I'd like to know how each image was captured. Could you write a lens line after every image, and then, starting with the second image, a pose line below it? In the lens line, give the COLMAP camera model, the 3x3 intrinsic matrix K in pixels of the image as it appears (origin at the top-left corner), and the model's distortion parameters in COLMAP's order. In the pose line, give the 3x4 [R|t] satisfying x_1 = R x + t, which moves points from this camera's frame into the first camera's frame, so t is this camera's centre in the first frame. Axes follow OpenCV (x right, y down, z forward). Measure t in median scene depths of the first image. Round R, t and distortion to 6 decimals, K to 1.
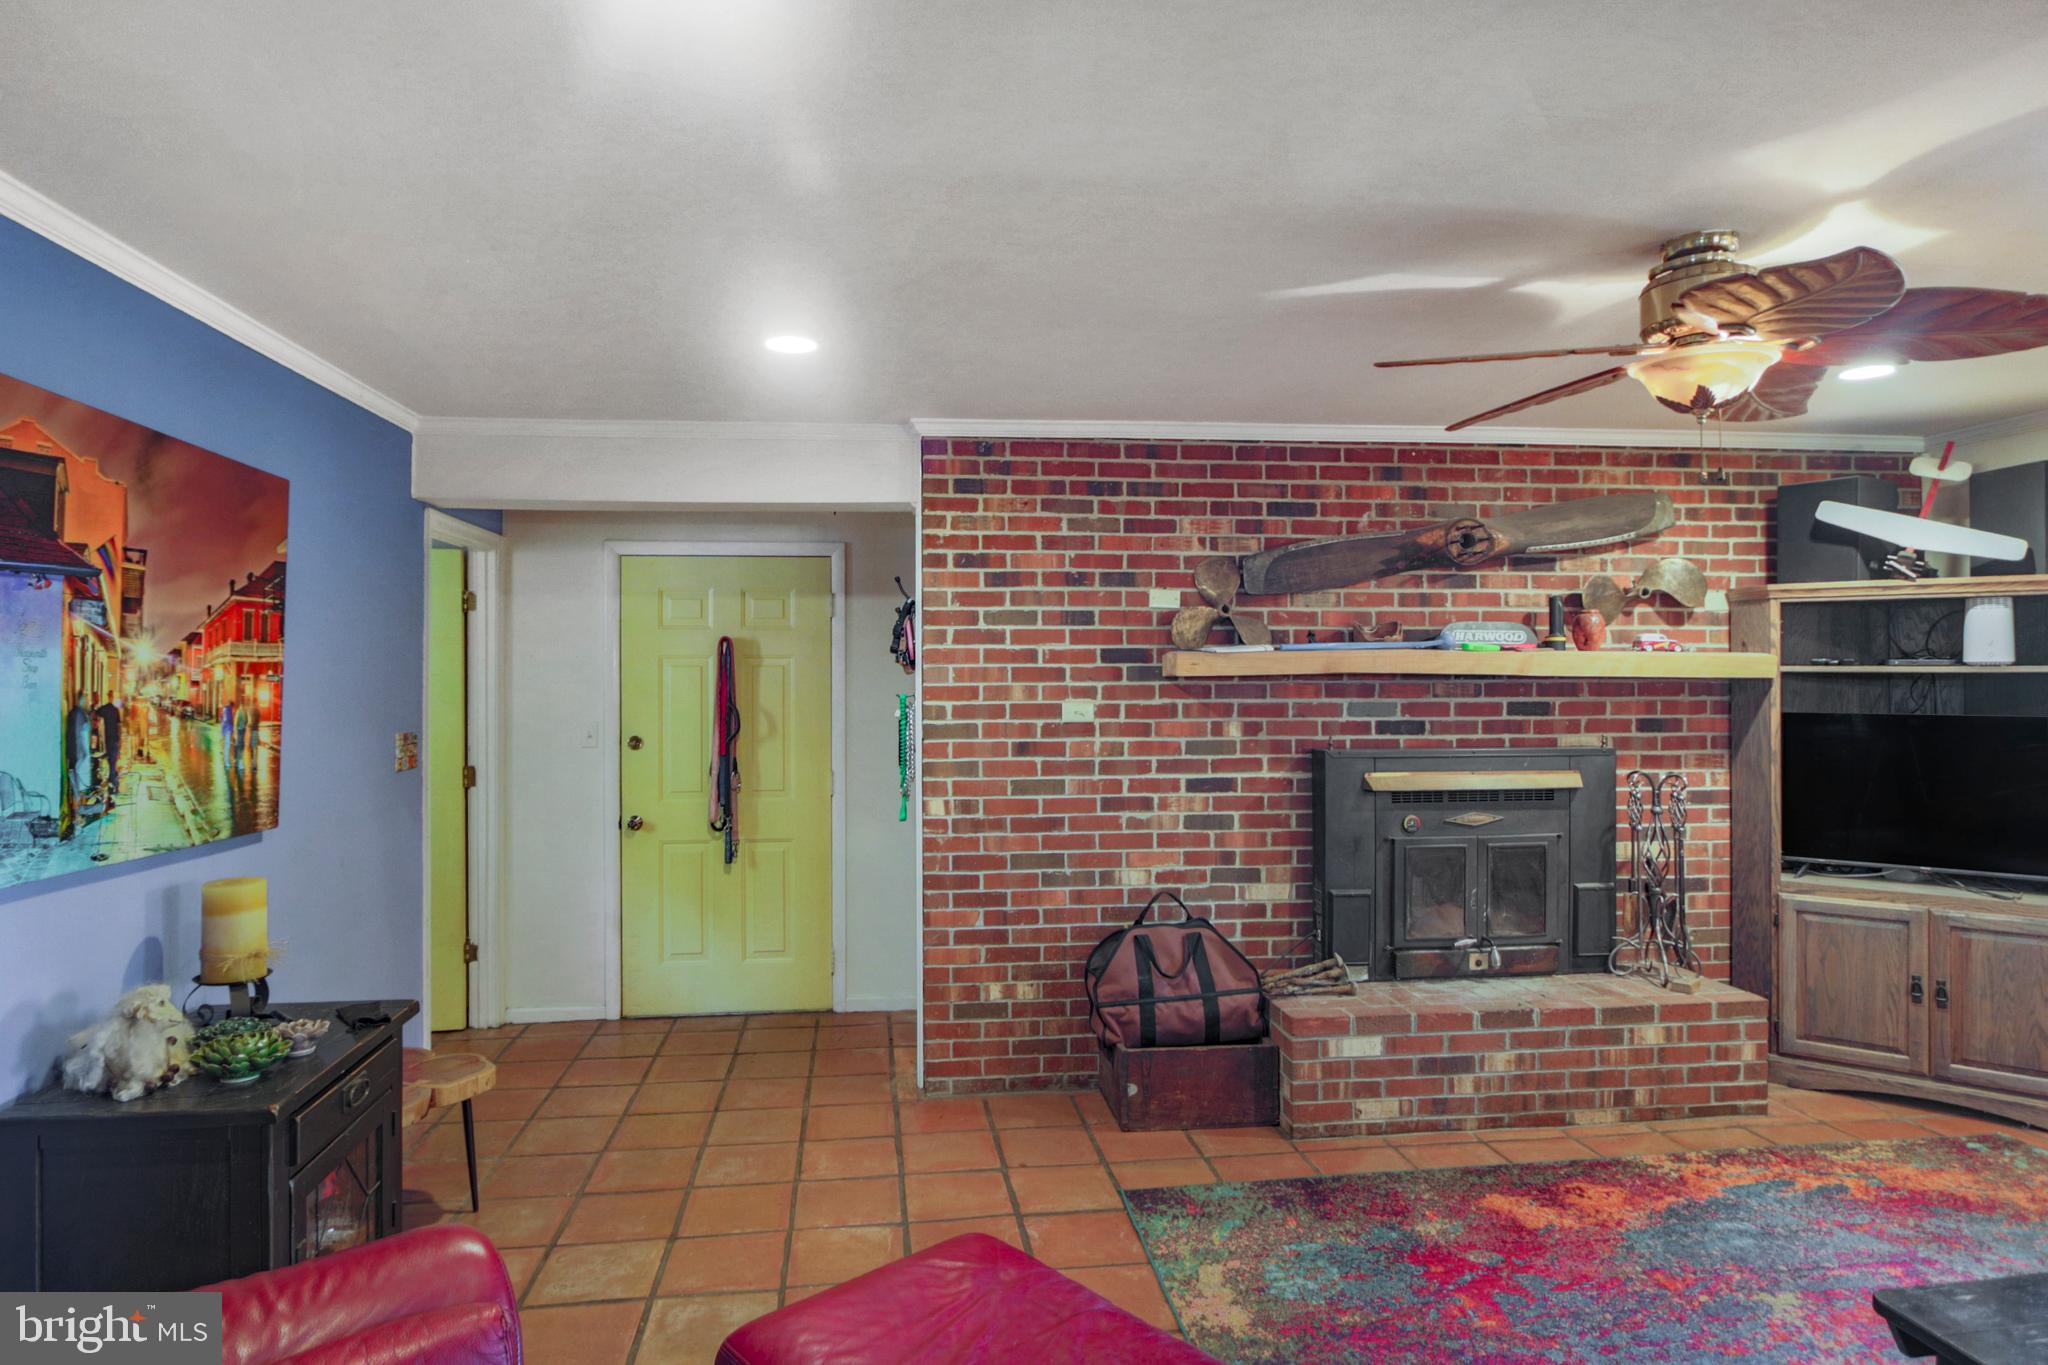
lens RADIAL K [[1150.0, 0, 1012.6], [0, 1150.0, 669.8], [0, 0, 1]] dist [-0.017228, 0.004257]
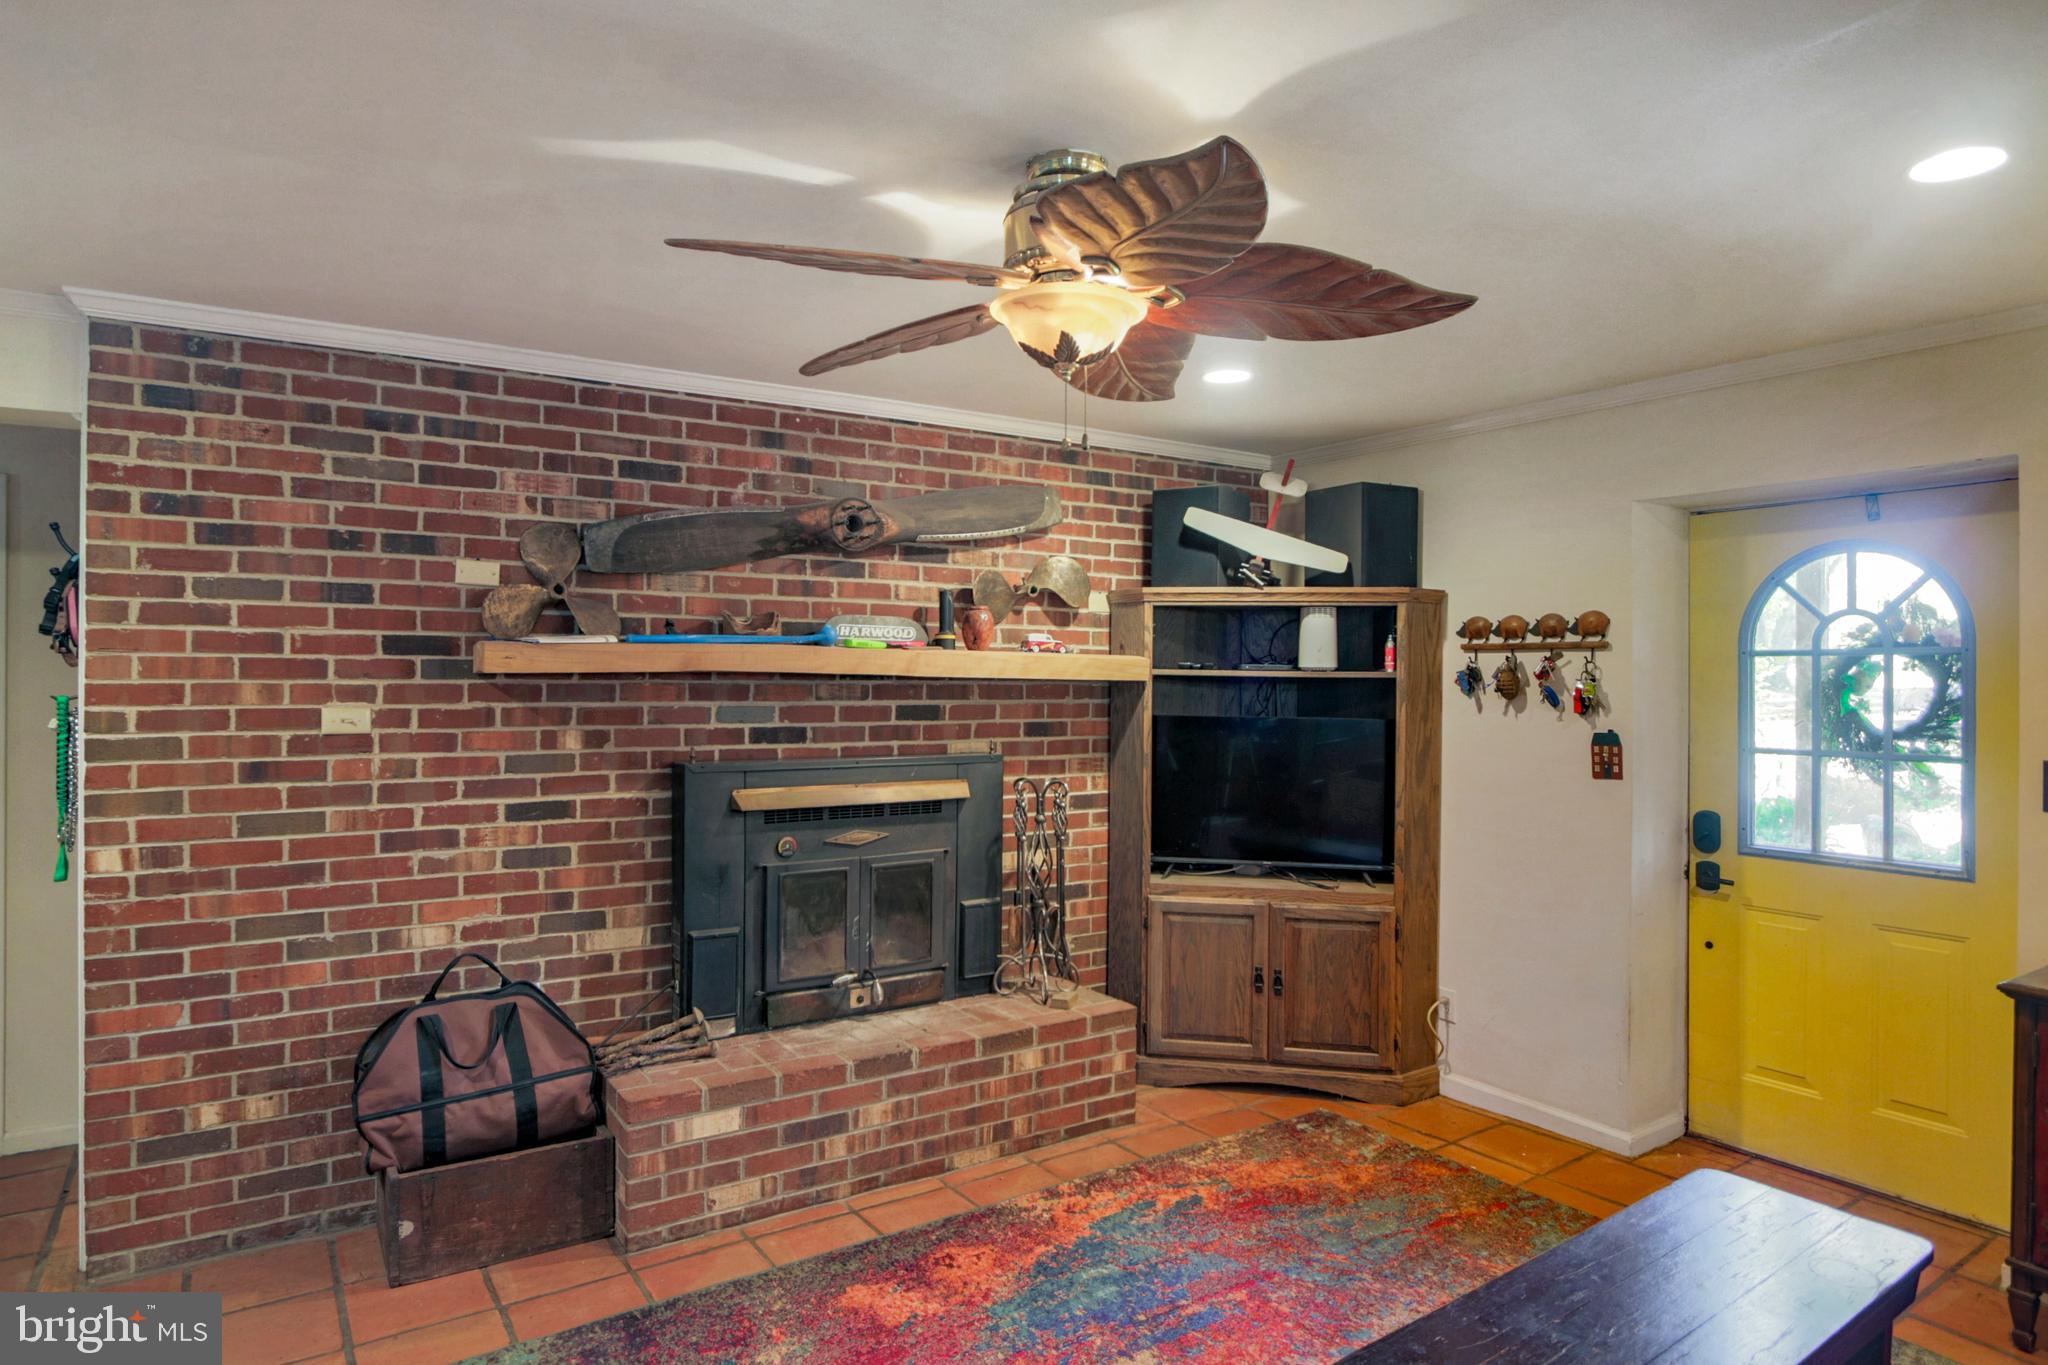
lens RADIAL K [[1165.4, 0, 1012.7], [0, 1165.4, 677.8], [0, 0, 1]] dist [-0.016060, 0.003863]
pose [[0.894418, 0.008298, 0.447155, 0.106062], [-0.012245, 0.999907, 0.005937, -0.000164], [-0.447064, -0.010786, 0.894437, 0.140935]]
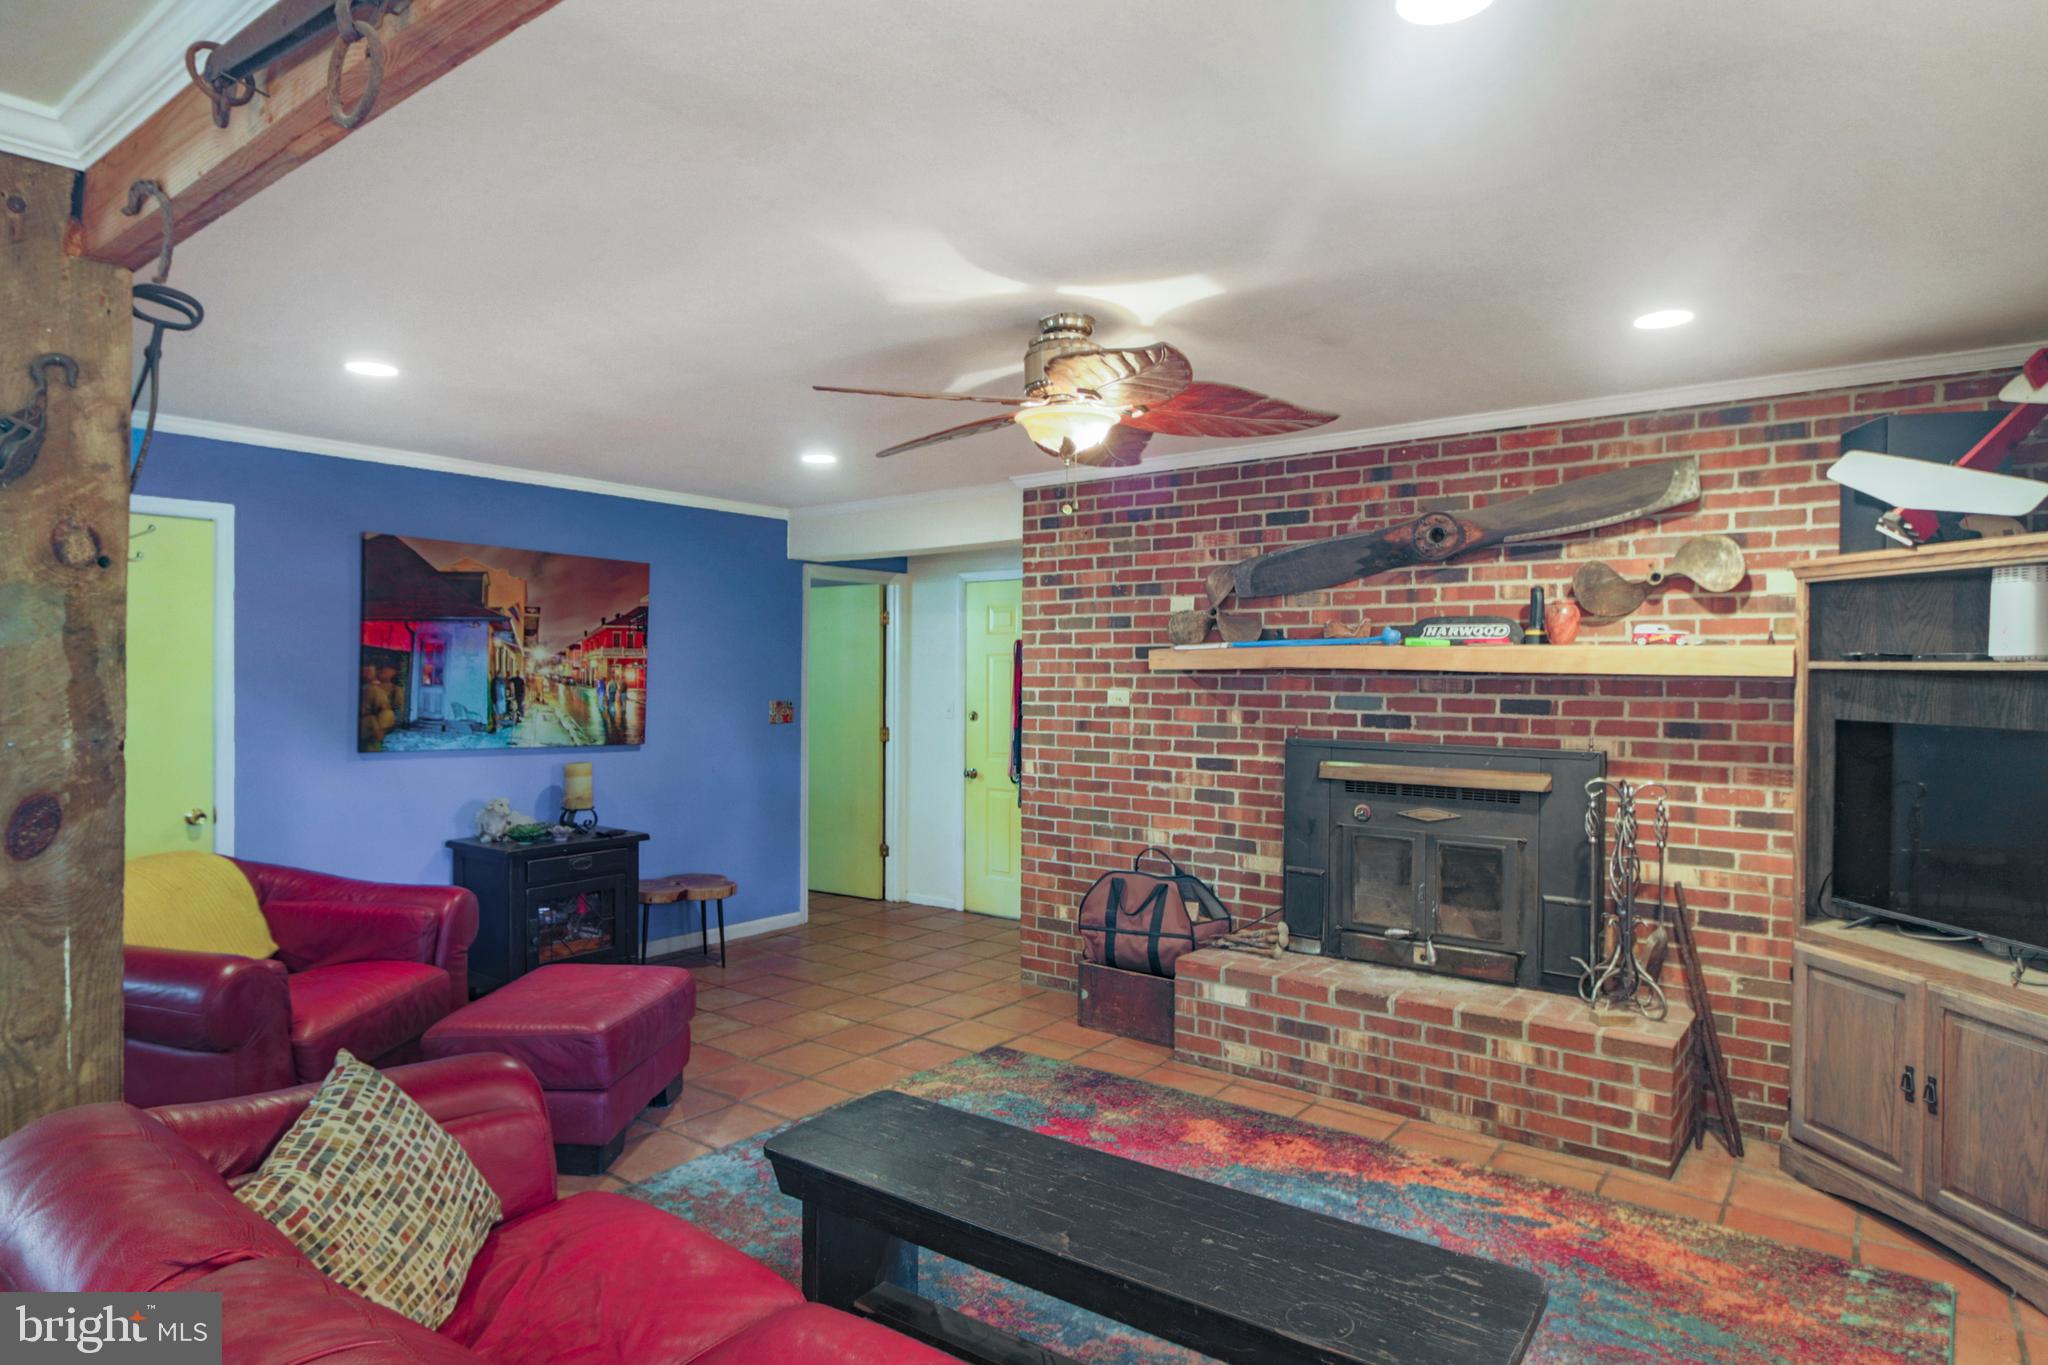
lens RADIAL K [[1168.4, 0, 1017.5], [0, 1168.4, 686.9], [0, 0, 1]] dist [-0.016138, 0.002429]
pose [[0.712839, 0.015836, -0.701149, 0.859353], [-0.004480, 0.999827, 0.018028, 0.002327], [0.701314, -0.009710, 0.712786, 0.025995]]
